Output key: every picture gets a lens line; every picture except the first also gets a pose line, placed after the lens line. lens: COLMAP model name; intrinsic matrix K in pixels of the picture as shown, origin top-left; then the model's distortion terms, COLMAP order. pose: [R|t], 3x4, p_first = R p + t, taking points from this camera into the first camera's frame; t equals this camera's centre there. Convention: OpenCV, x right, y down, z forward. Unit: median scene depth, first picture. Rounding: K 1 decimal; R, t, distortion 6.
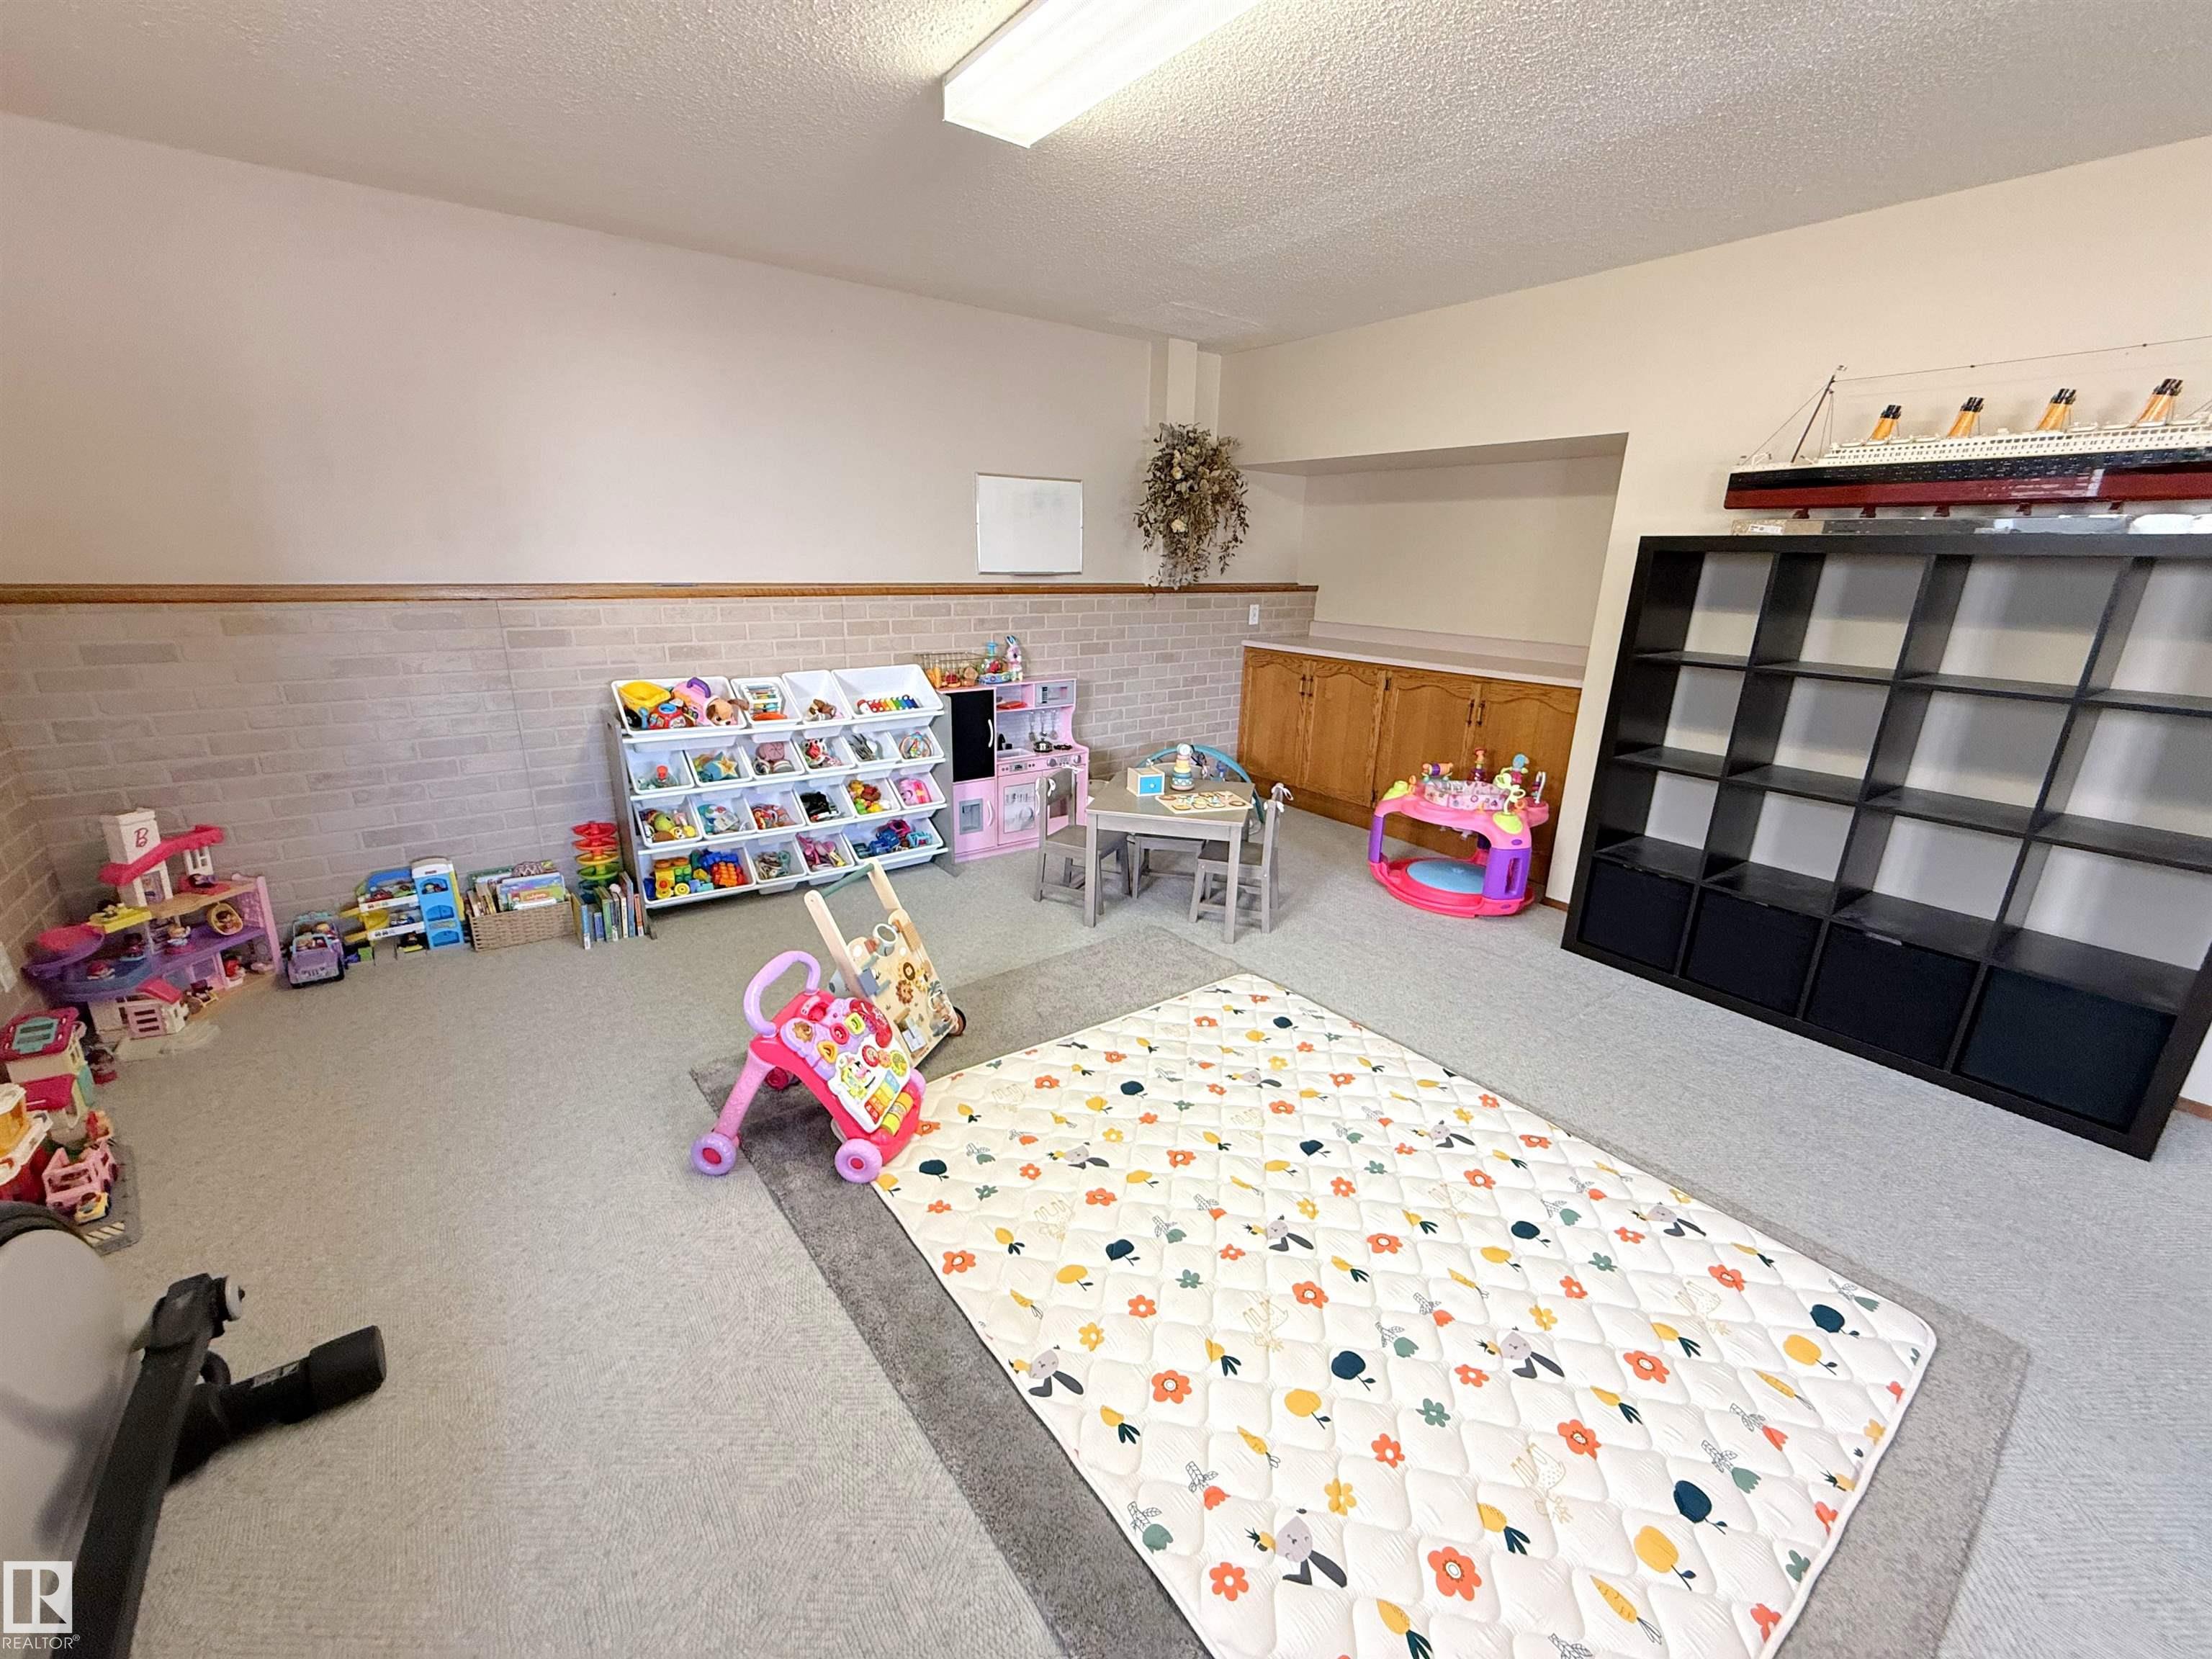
lens RADIAL K [[882.8, 0, 1097.9], [0, 882.8, 830.6], [0, 0, 1]] dist [-0.001639, -0.000099]
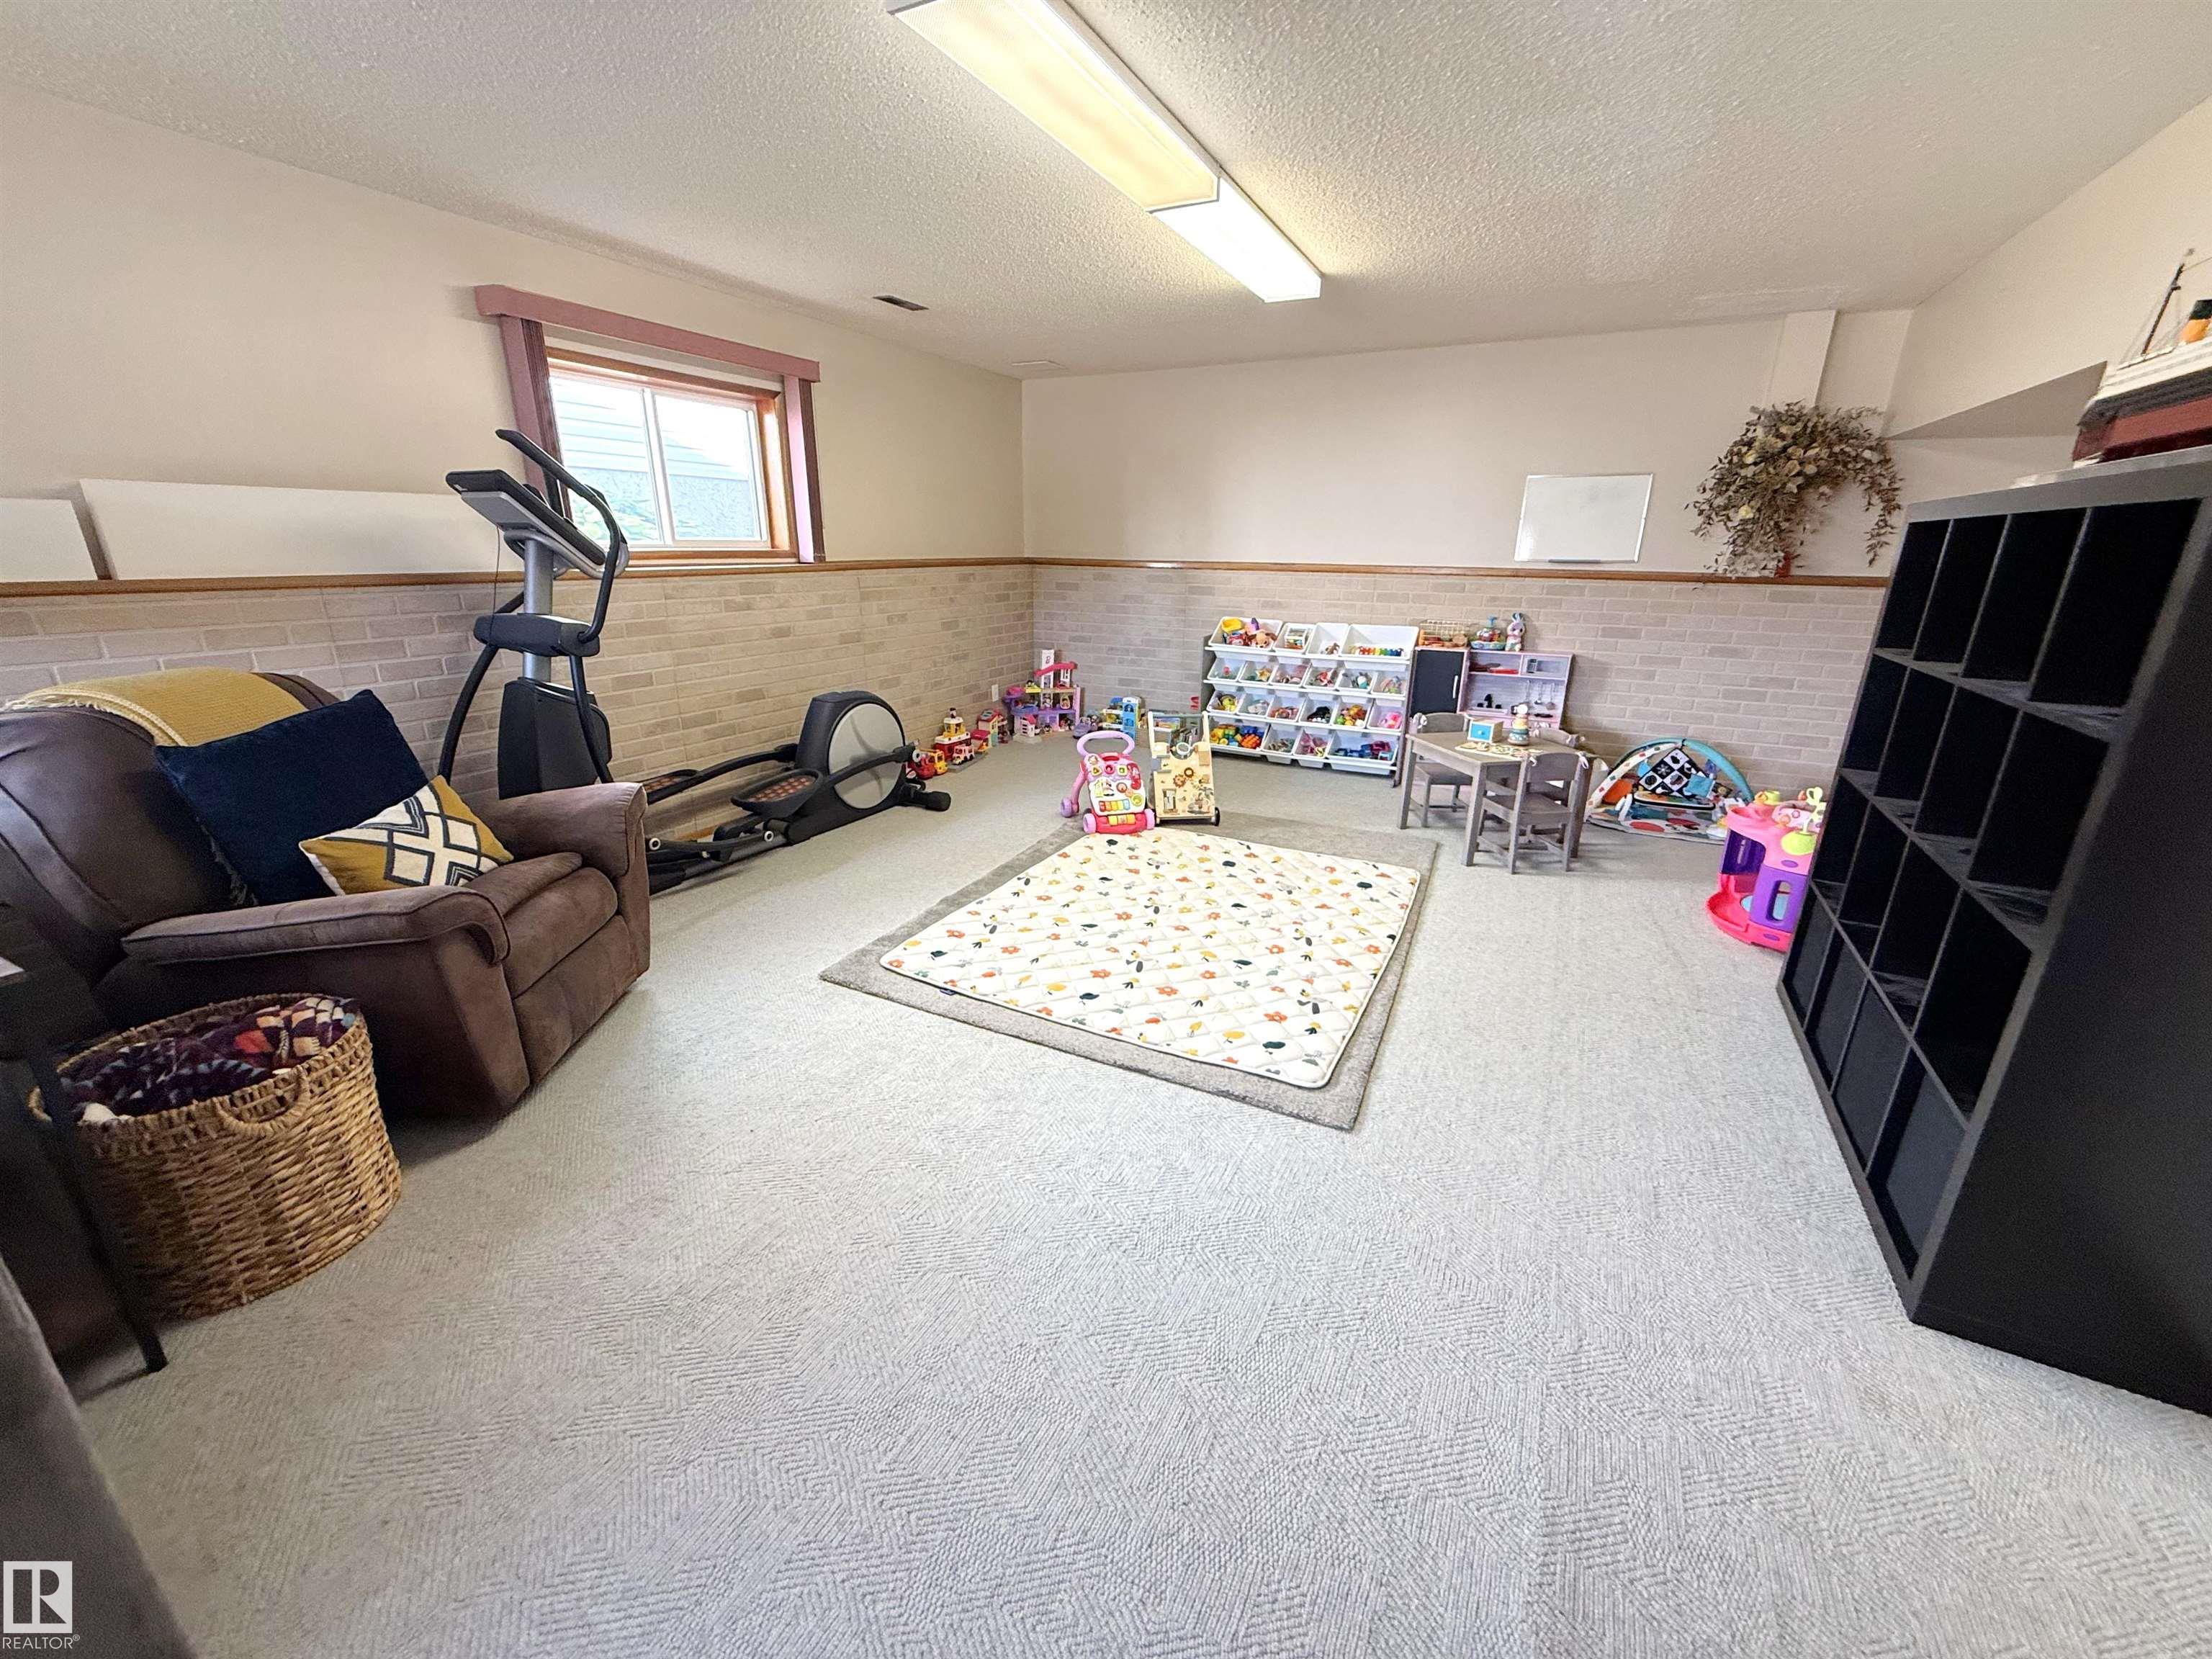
lens RADIAL K [[882.8, 0, 1097.9], [0, 882.8, 830.6], [0, 0, 1]] dist [-0.001639, -0.000099]
pose [[0.444103, 0.265737, -0.855661, 1.016290], [-0.269152, 0.950464, 0.155485, 0.033366], [0.854593, 0.161252, 0.493628, -0.022663]]
